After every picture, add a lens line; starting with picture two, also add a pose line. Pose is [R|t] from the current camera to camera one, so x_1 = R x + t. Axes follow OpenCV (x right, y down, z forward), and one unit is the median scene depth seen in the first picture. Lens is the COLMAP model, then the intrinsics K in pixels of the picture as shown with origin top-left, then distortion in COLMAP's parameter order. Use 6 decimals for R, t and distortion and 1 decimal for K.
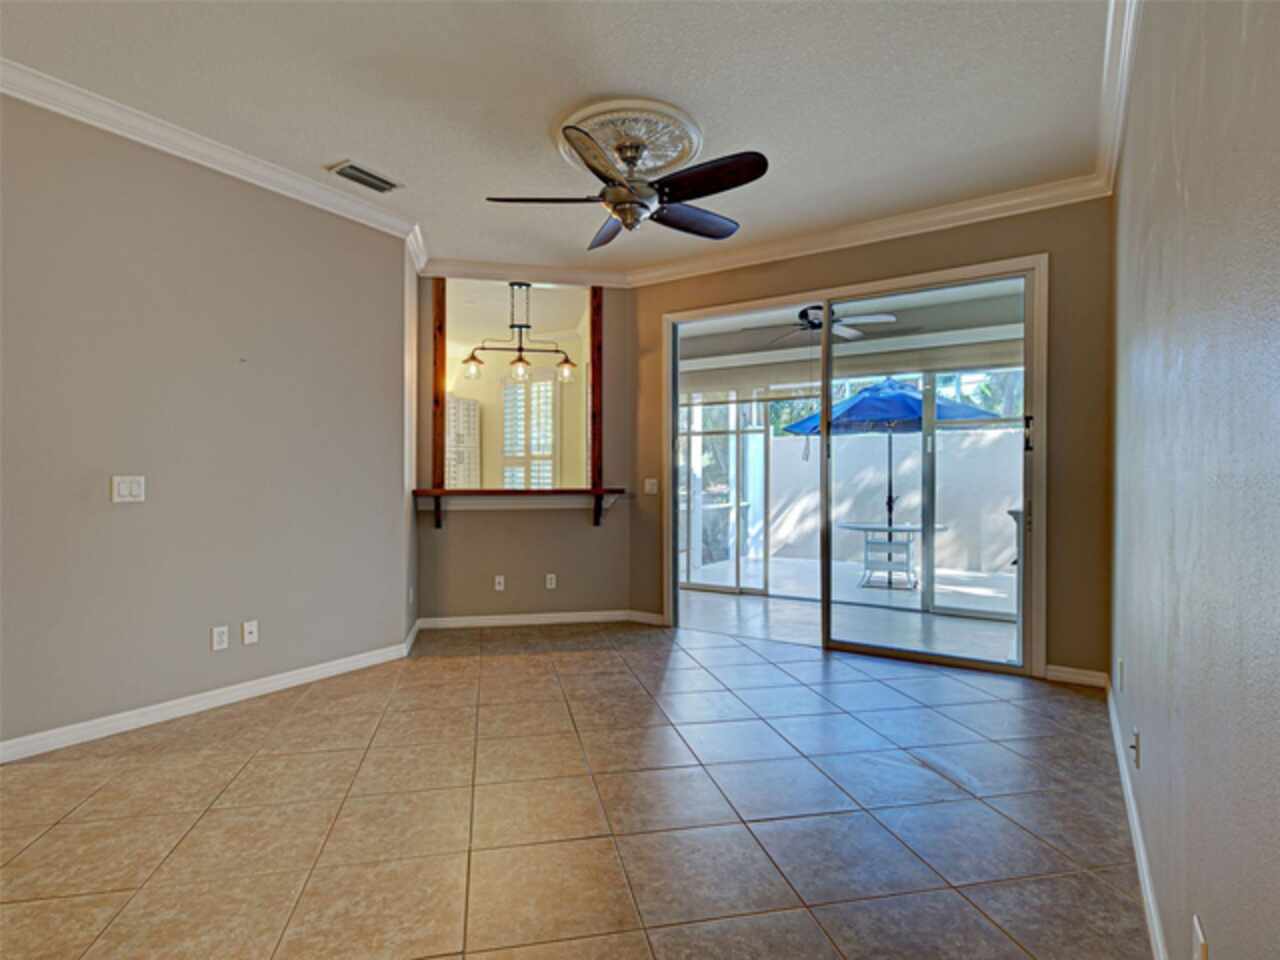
lens RADIAL K [[666.7, 0, 648.3], [0, 666.7, 484.1], [0, 0, 1]] dist [0.012804, -0.002972]
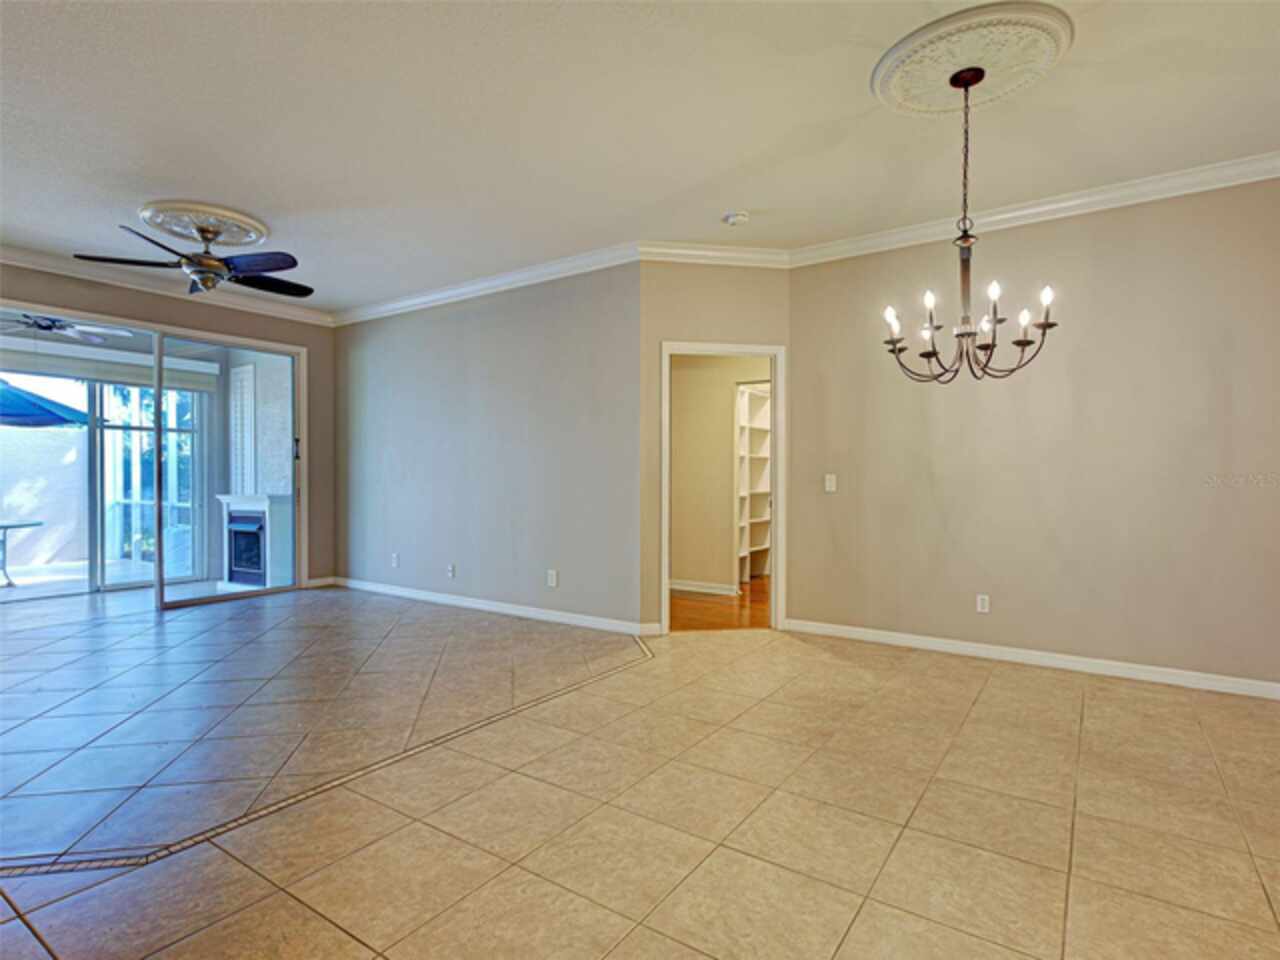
lens RADIAL K [[666.7, 0, 628.2], [0, 666.7, 484.9], [0, 0, 1]] dist [0.012804, -0.002972]
pose [[0.030234, -0.015946, 0.999416, -0.846615], [0.006644, 0.999854, 0.015752, -0.002693], [-0.999521, 0.006164, 0.030336, 0.070137]]
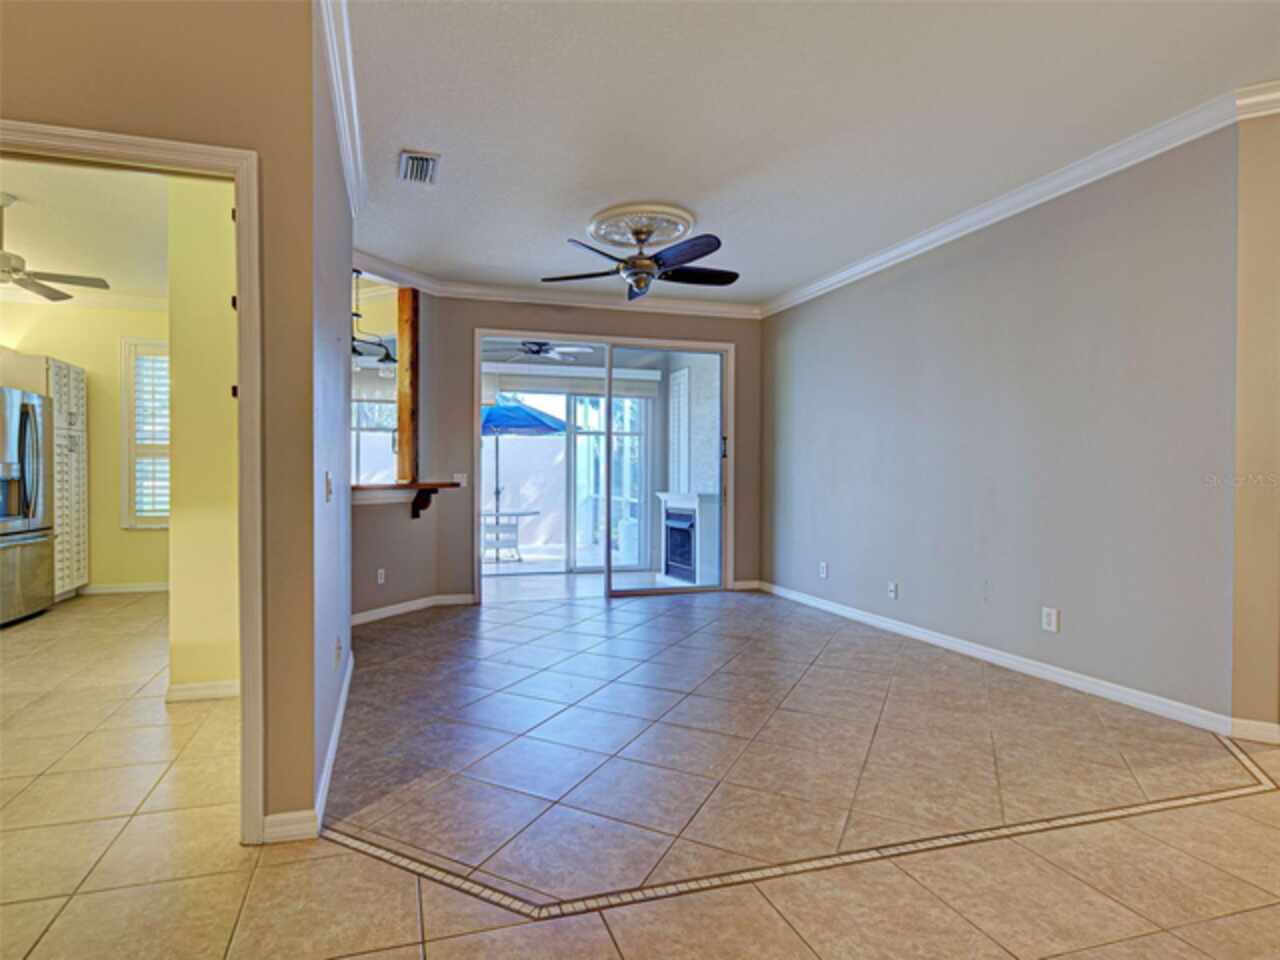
lens RADIAL K [[666.7, 0, 578.8], [0, 666.7, 475.7], [0, 0, 1]] dist [0.012804, -0.002972]
pose [[0.657353, -0.002133, 0.753580, -0.709623], [0.005170, 0.999985, -0.001679, -0.001199], [-0.753565, 0.005000, 0.657355, 0.124069]]
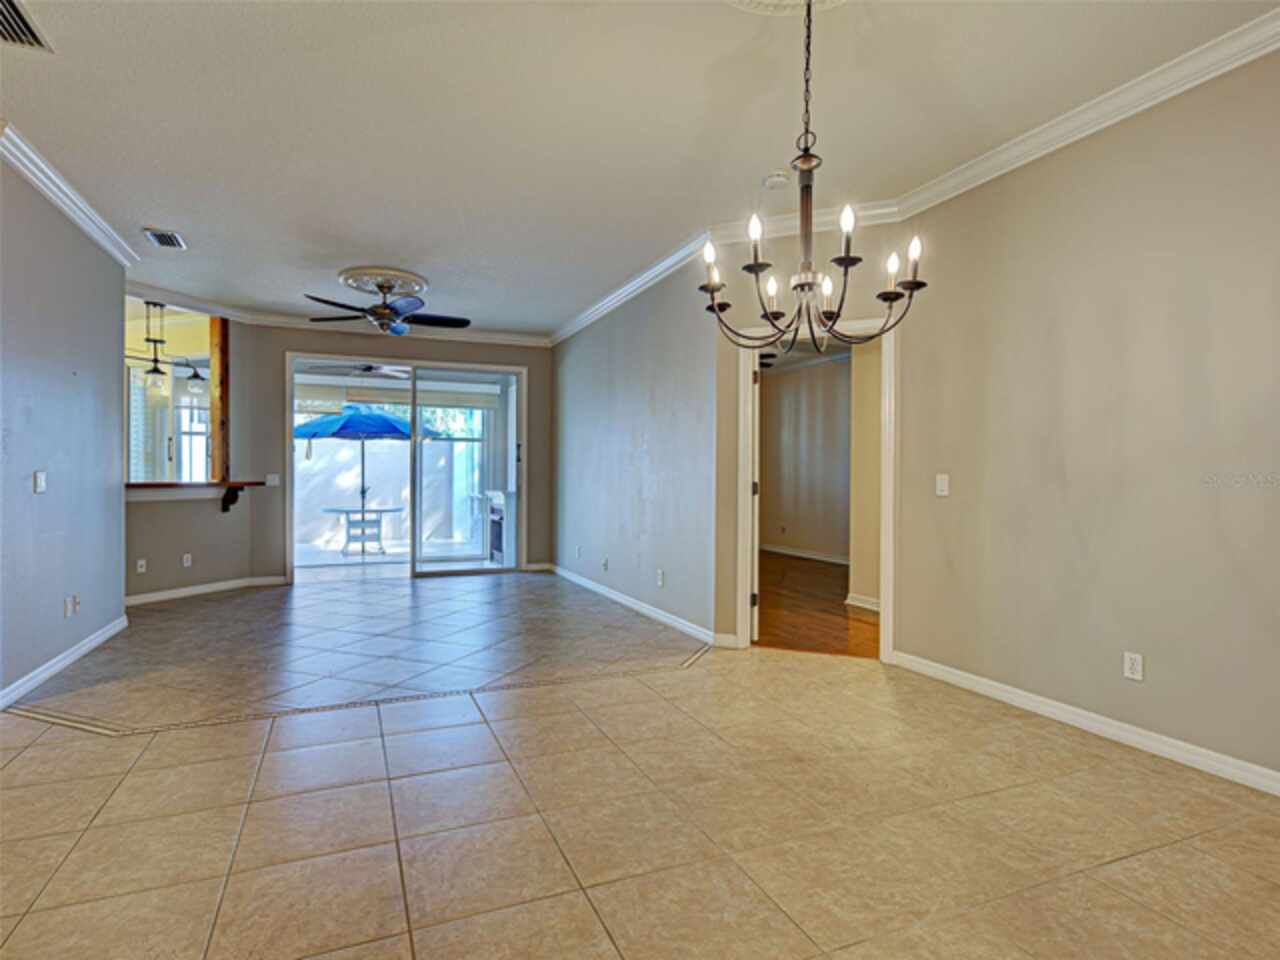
lens RADIAL K [[666.7, 0, 633.1], [0, 666.7, 482.8], [0, 0, 1]] dist [0.012804, -0.002972]
pose [[0.559337, -0.008736, 0.828894, -0.695612], [0.004542, 0.999962, 0.007475, 0.002508], [-0.828928, -0.000416, 0.559355, -0.323853]]
